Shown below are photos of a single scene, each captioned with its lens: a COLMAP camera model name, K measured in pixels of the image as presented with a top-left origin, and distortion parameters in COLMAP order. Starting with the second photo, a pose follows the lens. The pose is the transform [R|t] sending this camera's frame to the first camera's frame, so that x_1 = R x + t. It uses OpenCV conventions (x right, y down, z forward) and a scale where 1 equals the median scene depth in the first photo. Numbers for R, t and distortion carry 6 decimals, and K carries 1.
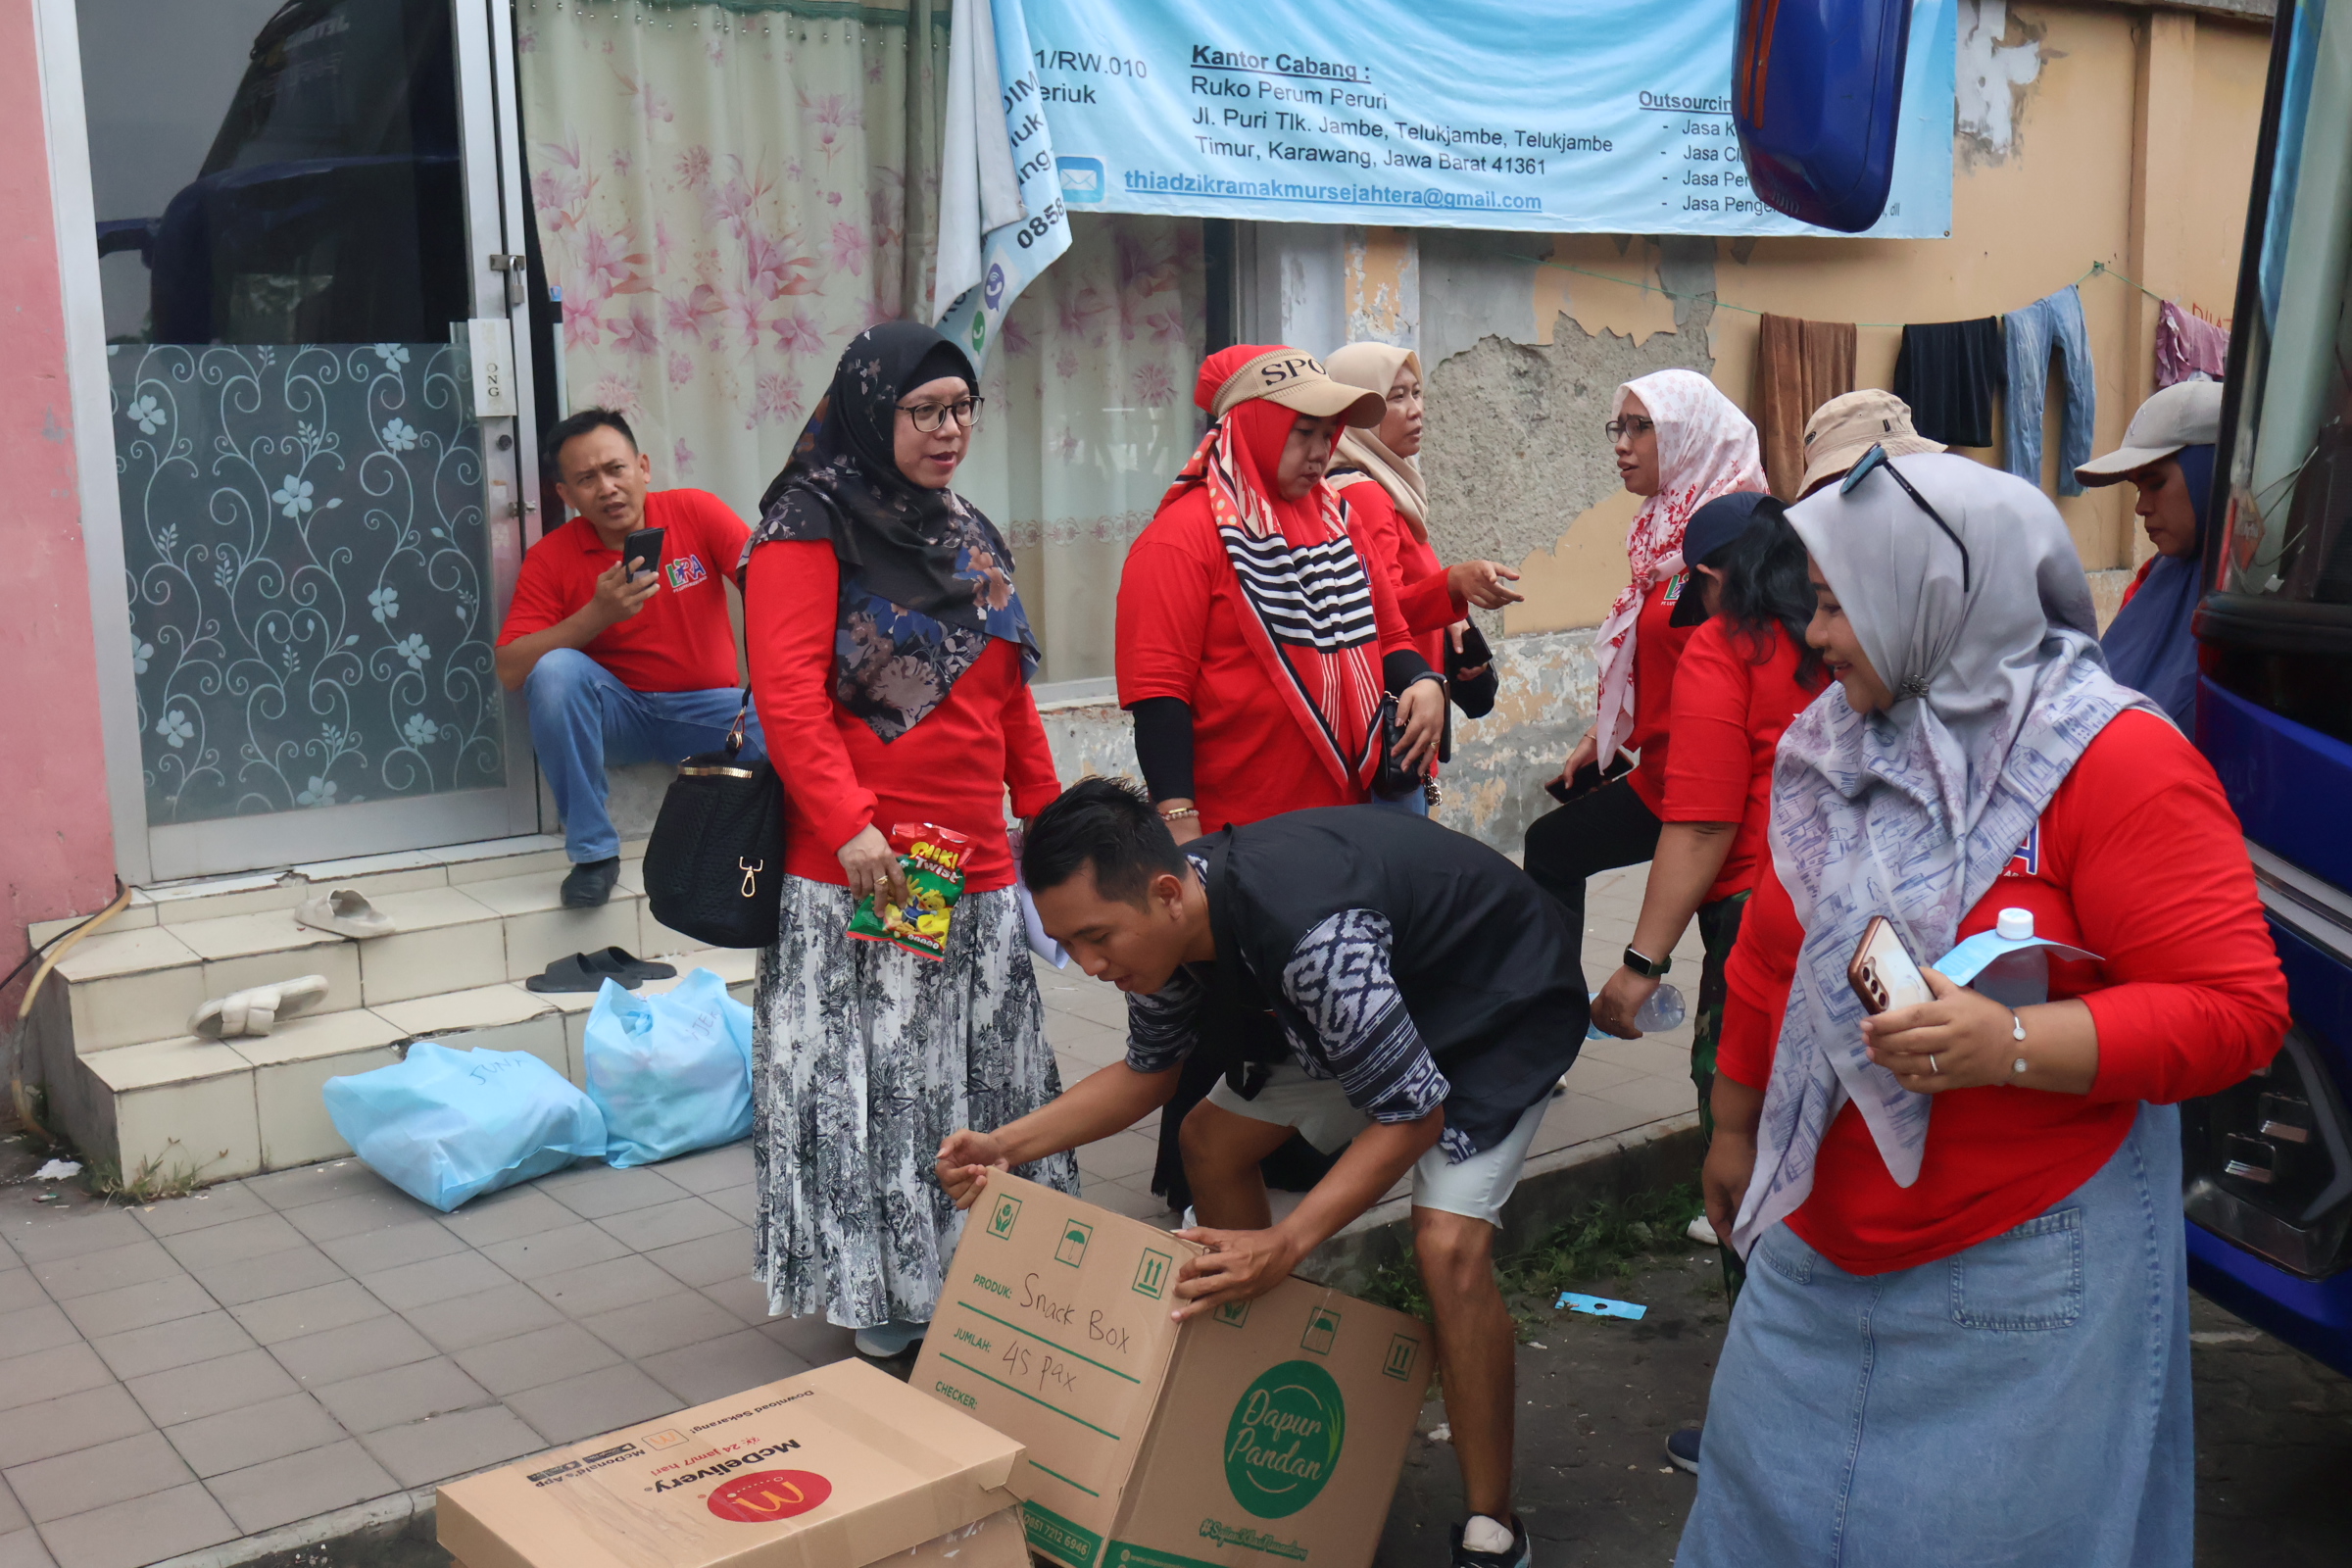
lens RADIAL K [[2444.6, 0, 1181.5], [0, 2444.6, 790.1], [0, 0, 1]] dist [0.000334, 0.000000]
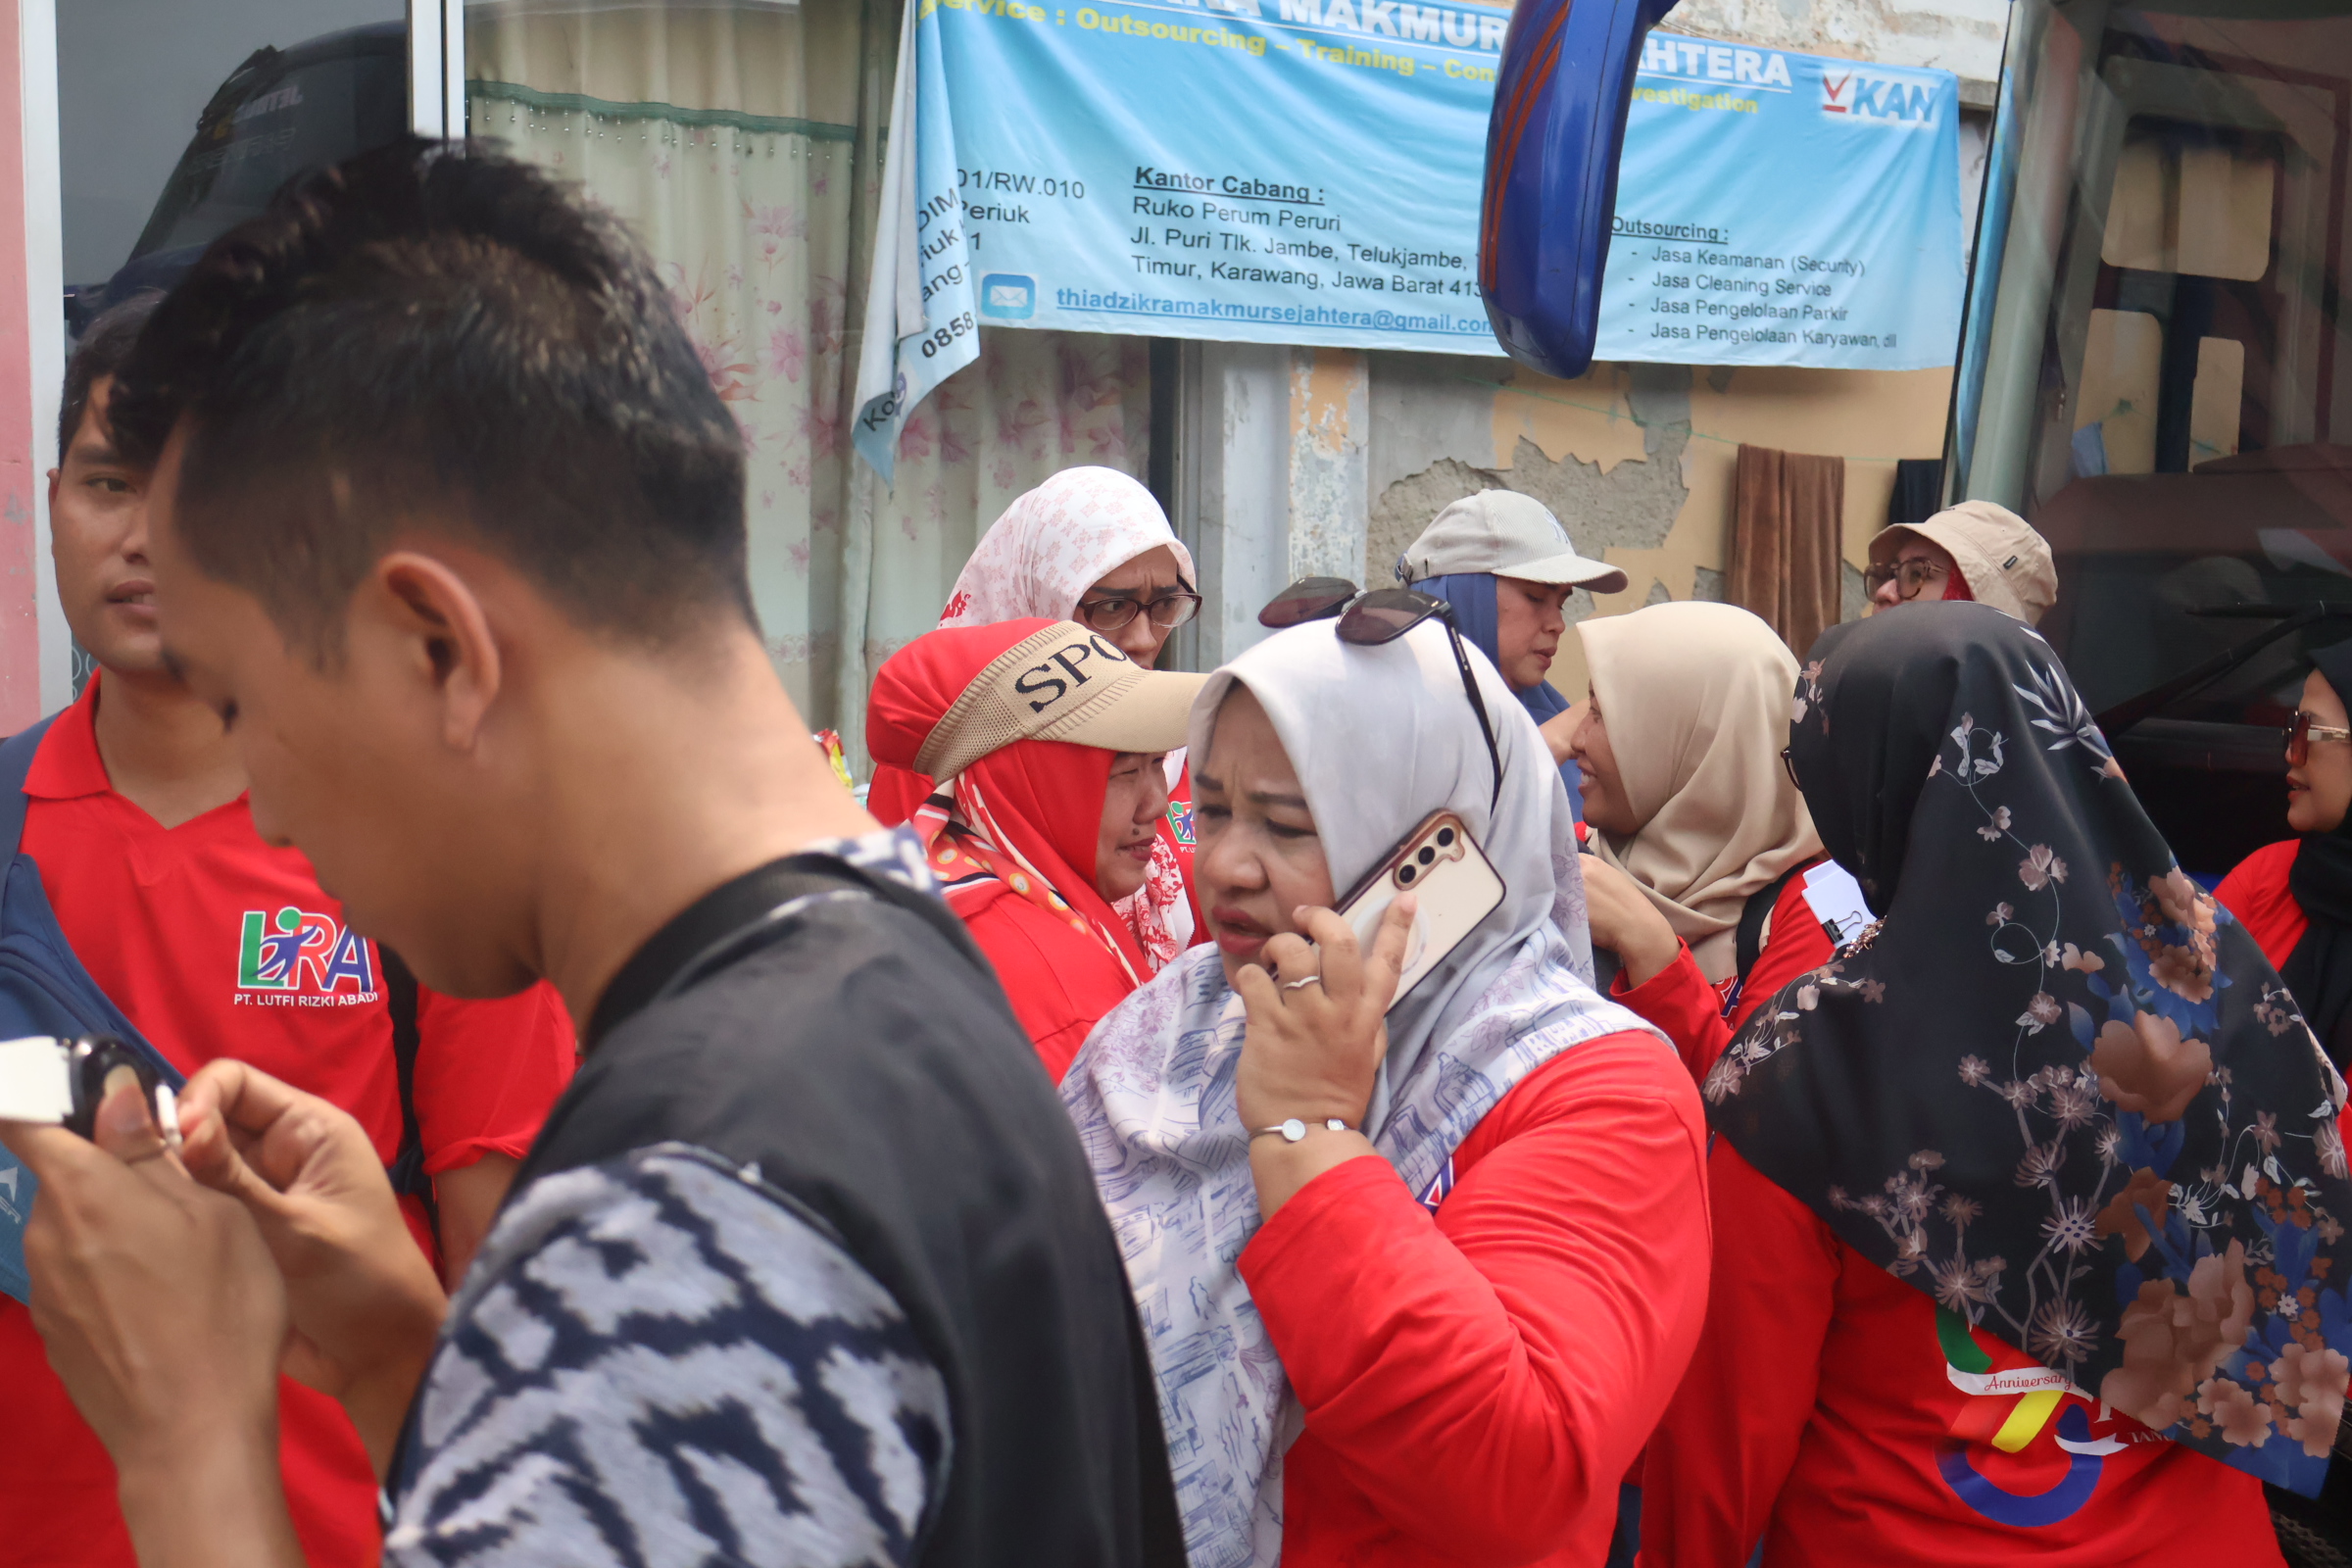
lens RADIAL K [[2985.5, 0, 1179.4], [0, 2985.5, 741.6], [0, 0, 1]] dist [0.029236, 0.000000]
pose [[0.999090, 0.032261, -0.027910, 0.067765], [-0.034445, 0.996064, -0.081669, 0.033743], [0.025165, 0.082556, 0.996269, -0.220996]]
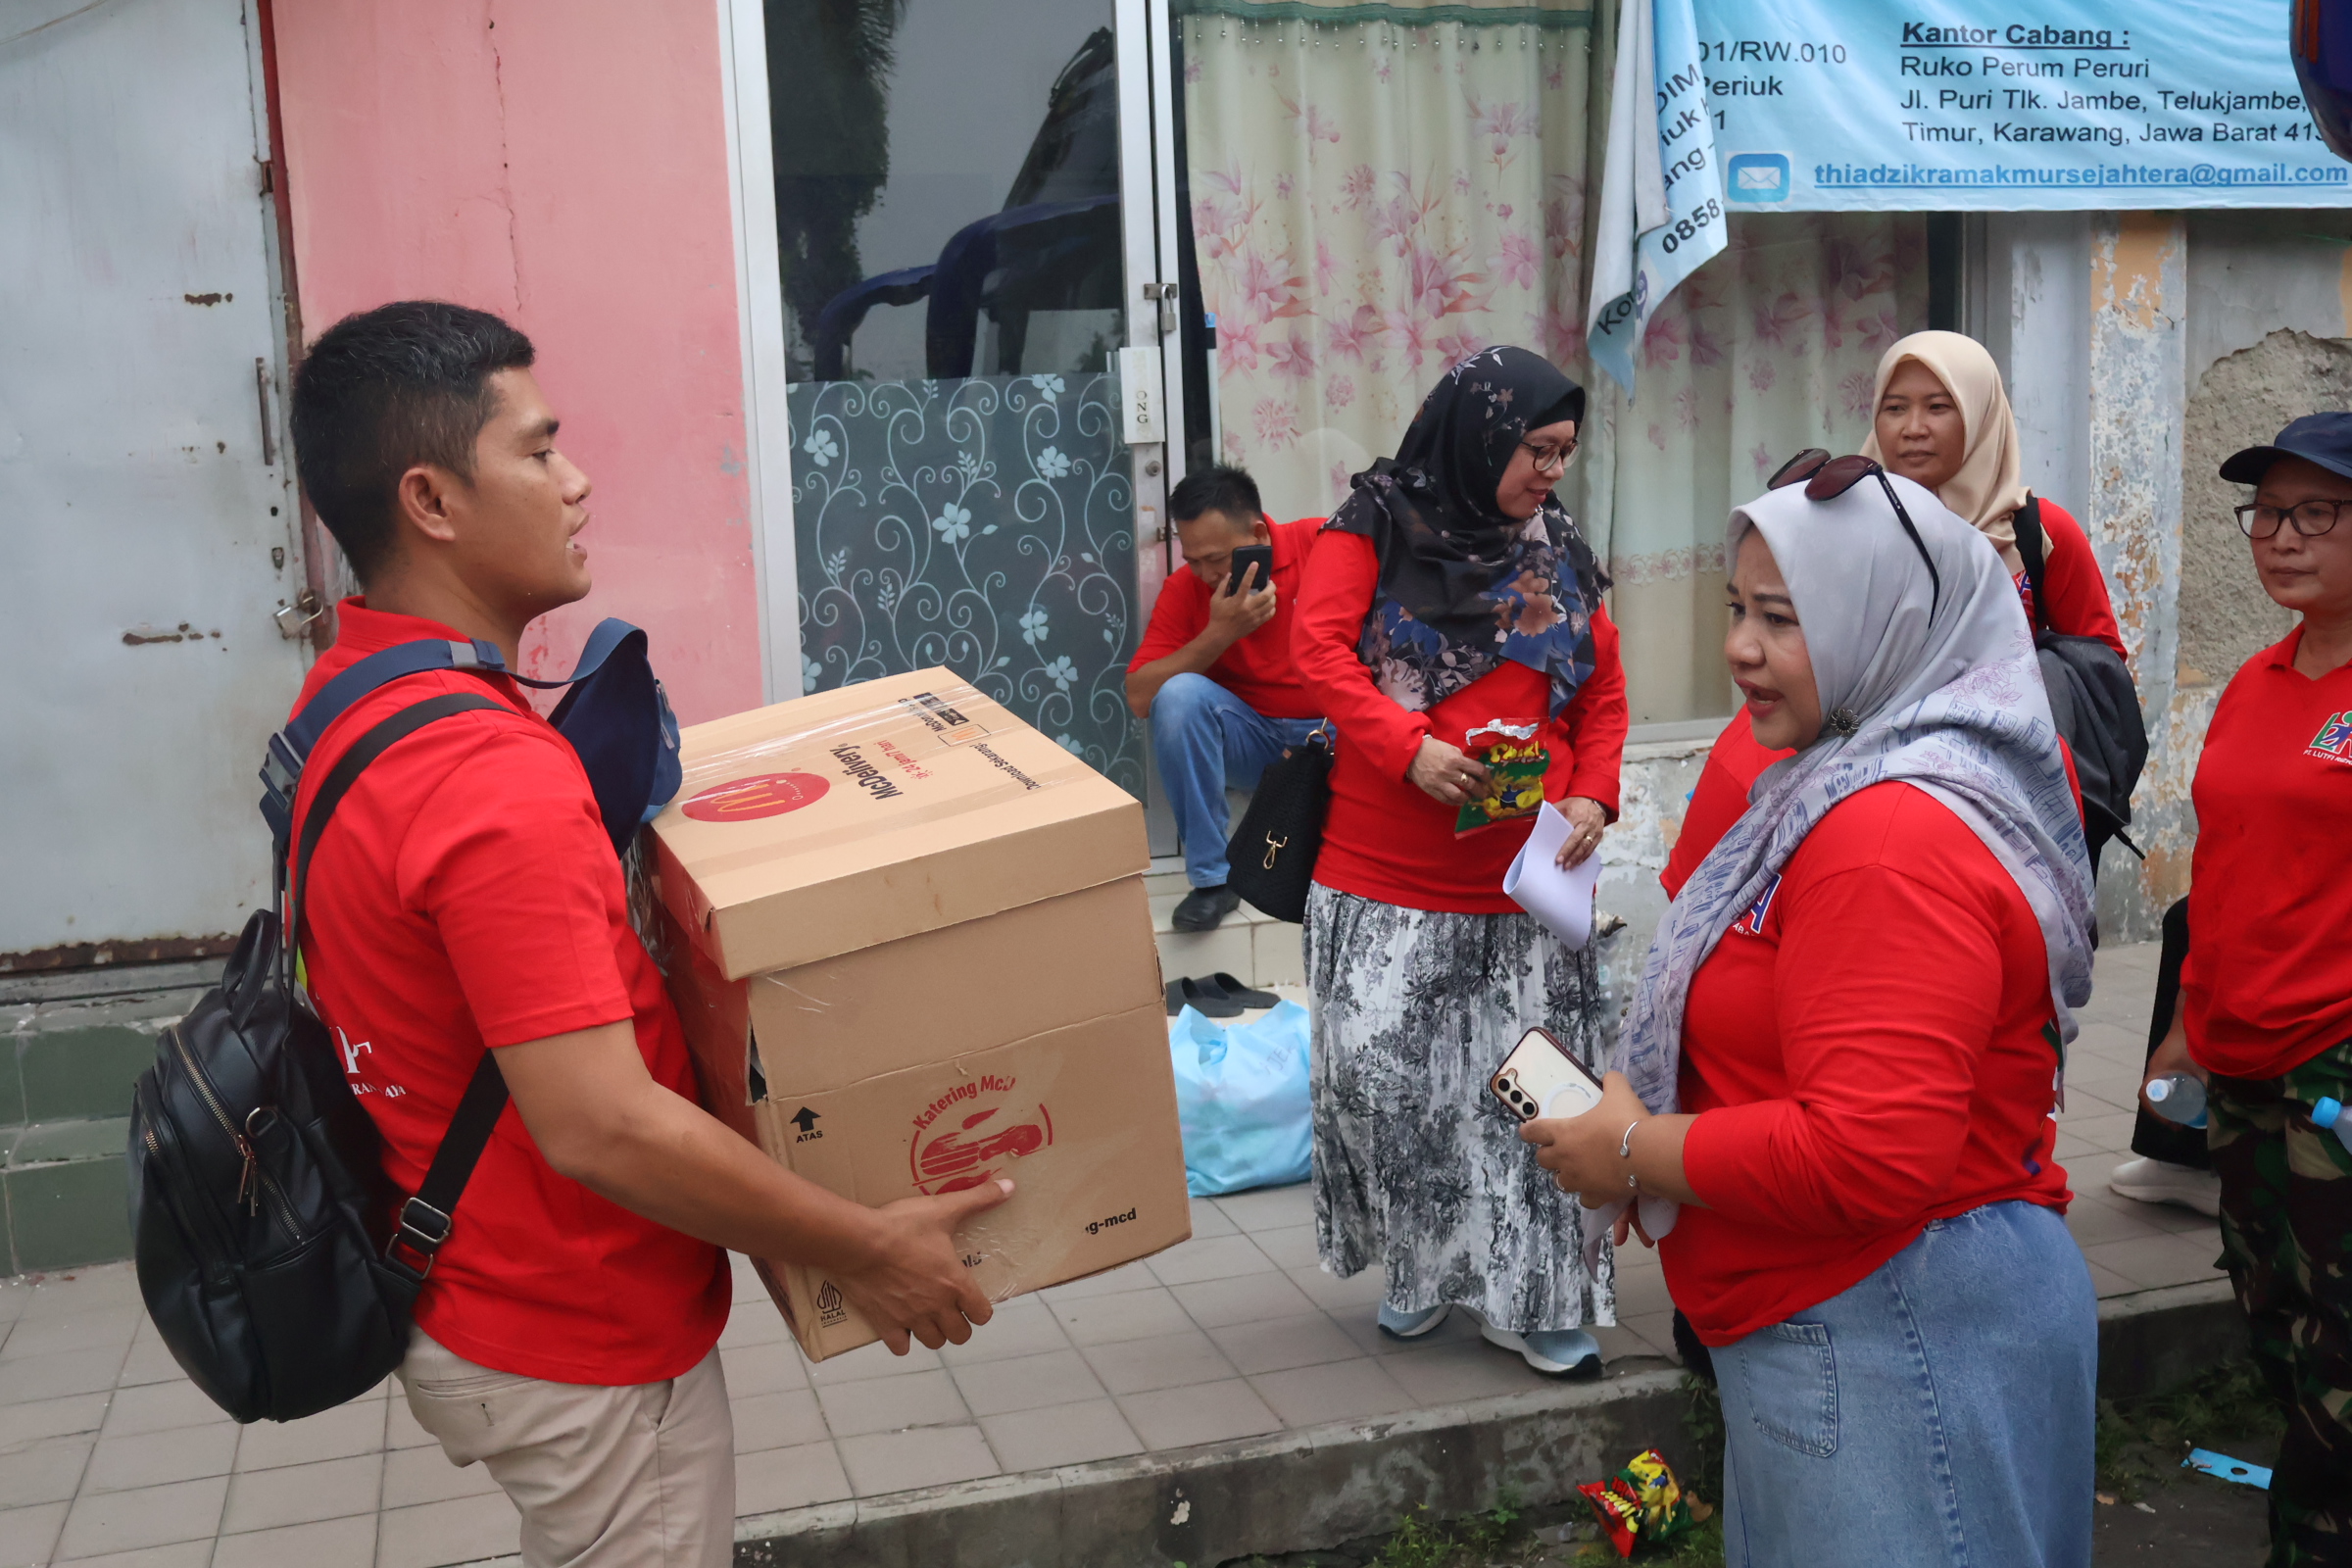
lens RADIAL K [[2444.6, 0, 1192.8], [0, 2444.6, 795.8], [0, 0, 1]] dist [0.000334, 0.000000]
pose [[0.930521, 0.034582, -0.364602, 0.105465], [-0.036959, 0.999317, 0.000459, -0.007254], [0.364369, 0.013048, 0.931163, 0.060186]]
